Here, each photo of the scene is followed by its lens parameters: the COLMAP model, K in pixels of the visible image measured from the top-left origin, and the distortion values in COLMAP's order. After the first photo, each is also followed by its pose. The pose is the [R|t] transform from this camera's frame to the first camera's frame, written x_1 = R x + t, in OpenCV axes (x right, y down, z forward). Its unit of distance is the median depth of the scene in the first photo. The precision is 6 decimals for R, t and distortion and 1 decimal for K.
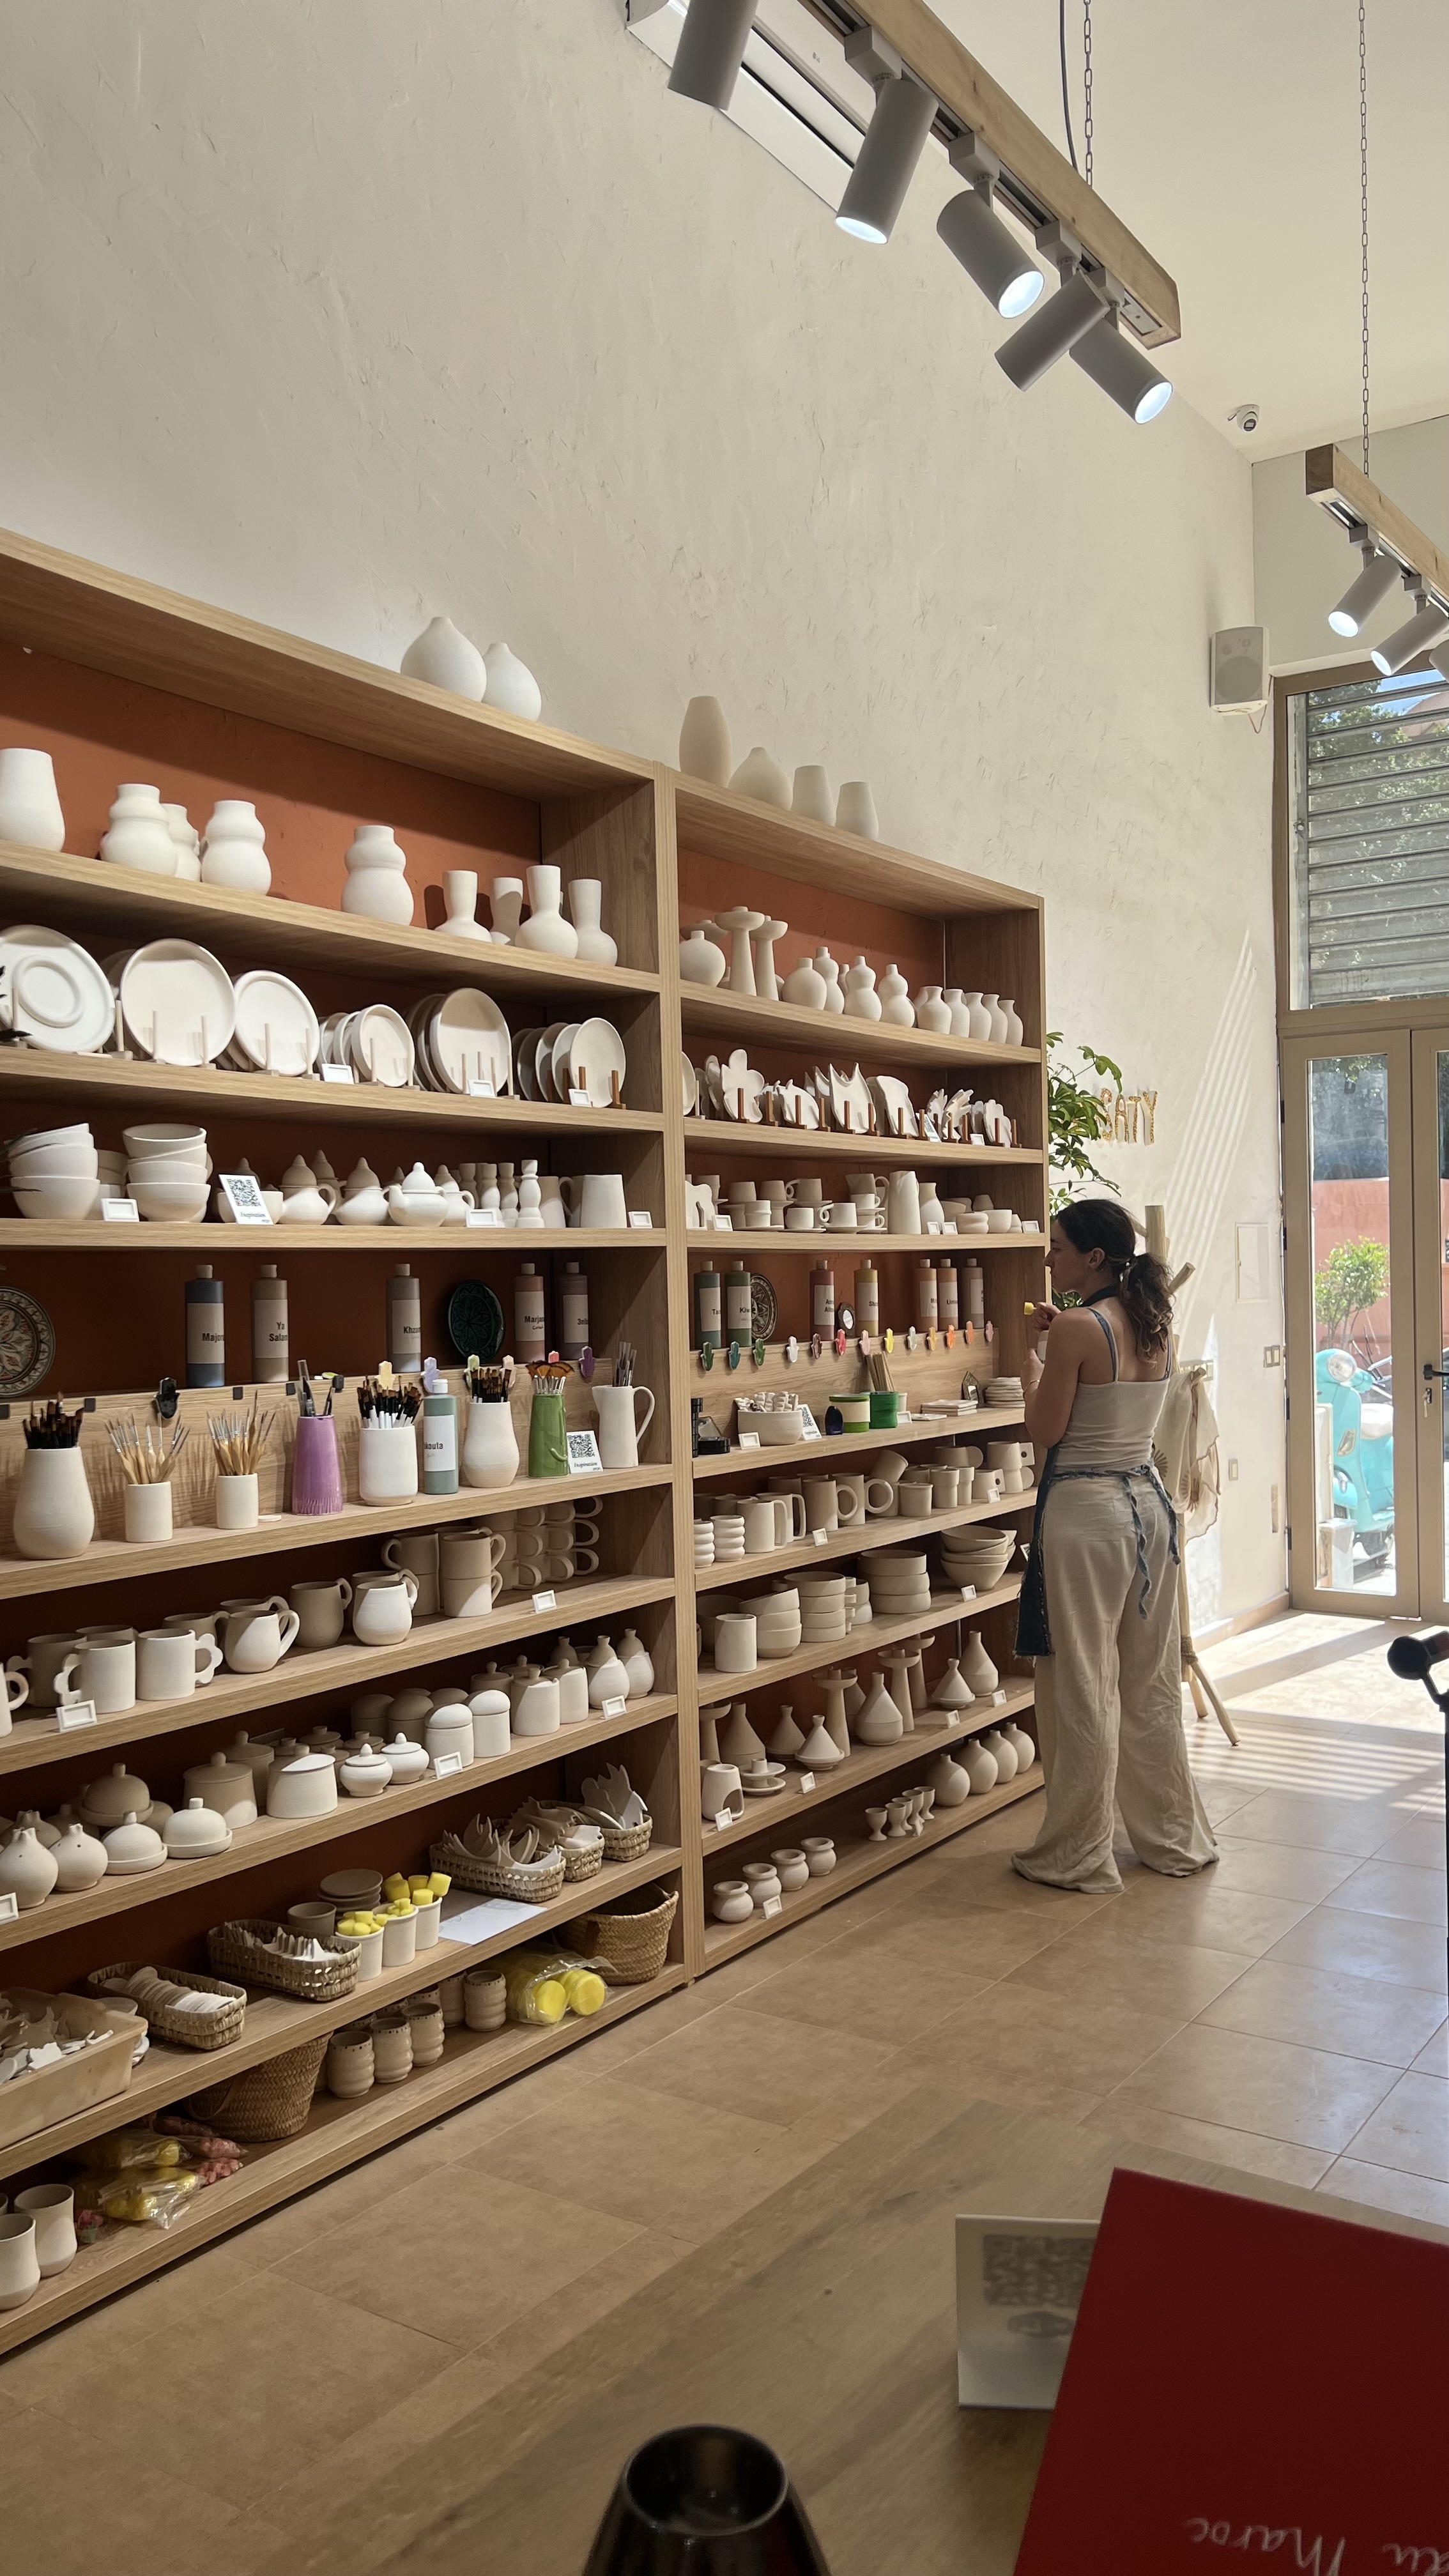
lens RADIAL K [[2032.4, 0, 724.5], [0, 2032.4, 1288.0], [0, 0, 1]] dist [0.047637, -0.050132]
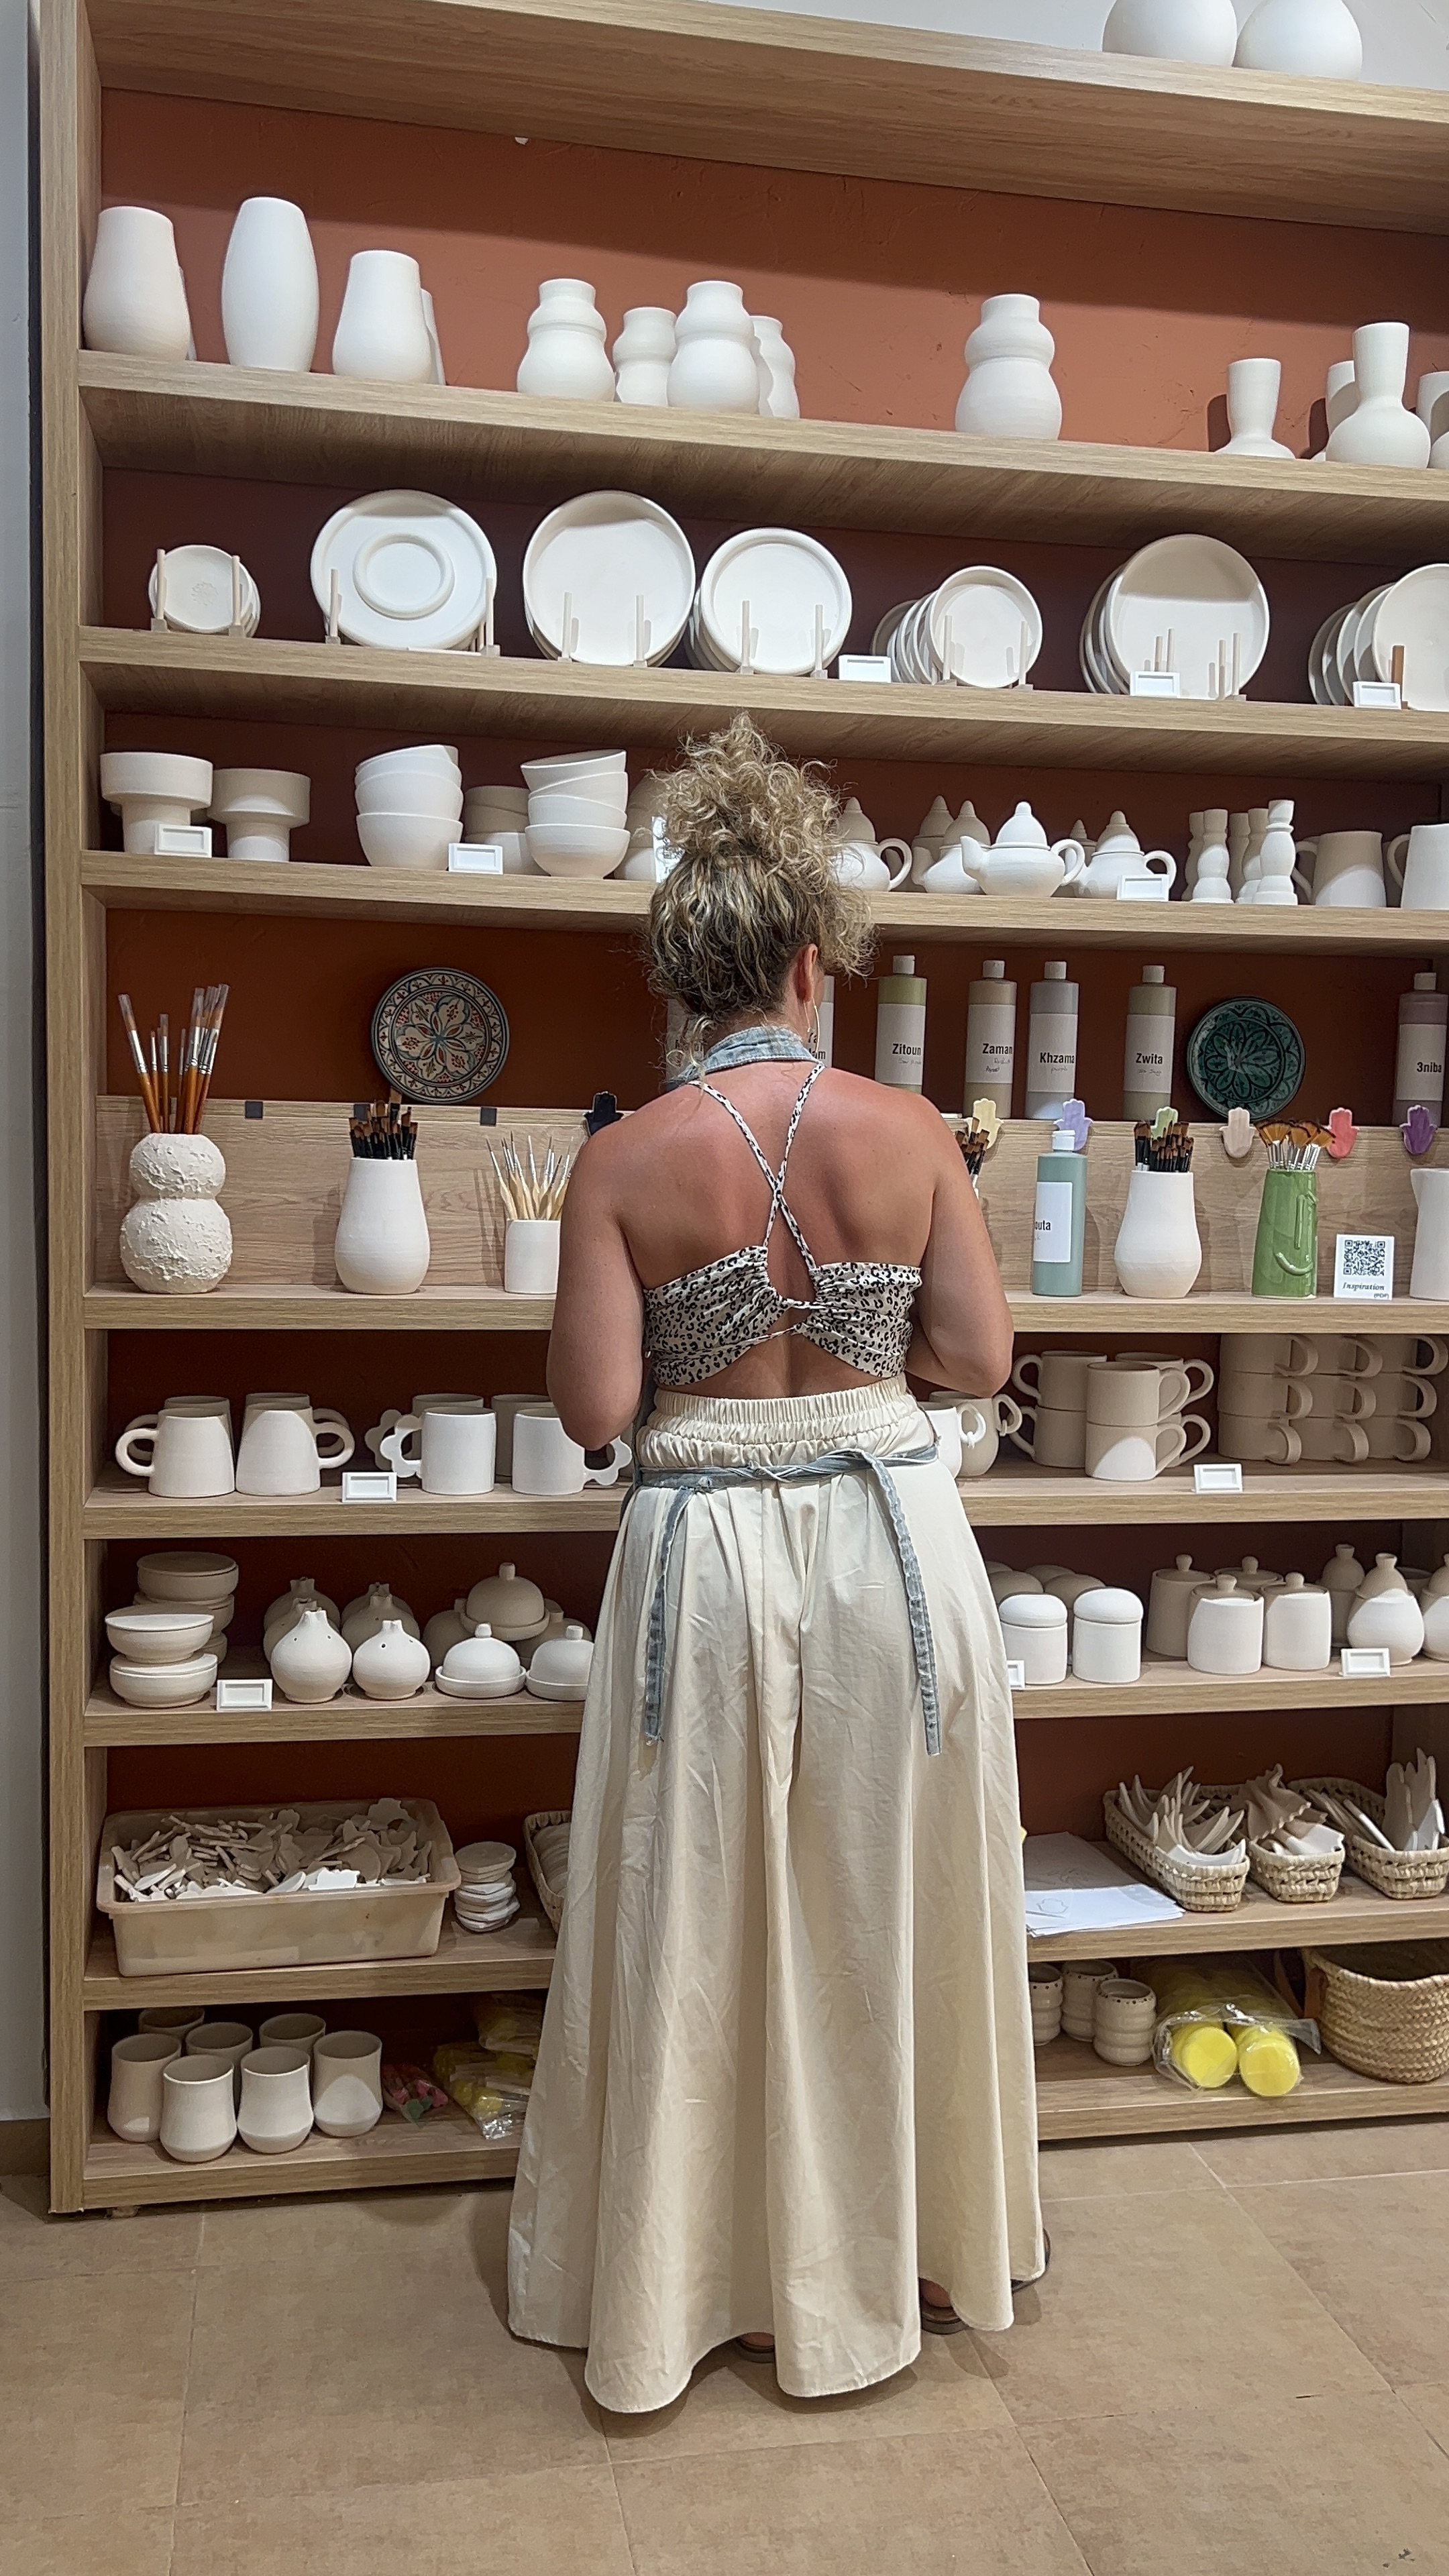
lens RADIAL K [[2341.5, 0, 724.5], [0, 2341.5, 1288.0], [0, 0, 1]] dist [0.015366, 0.004970]
pose [[0.695252, 0.115630, -0.709404, 0.345147], [-0.048612, 0.992280, 0.114096, 0.014269], [0.717120, -0.044840, 0.695506, 0.369830]]
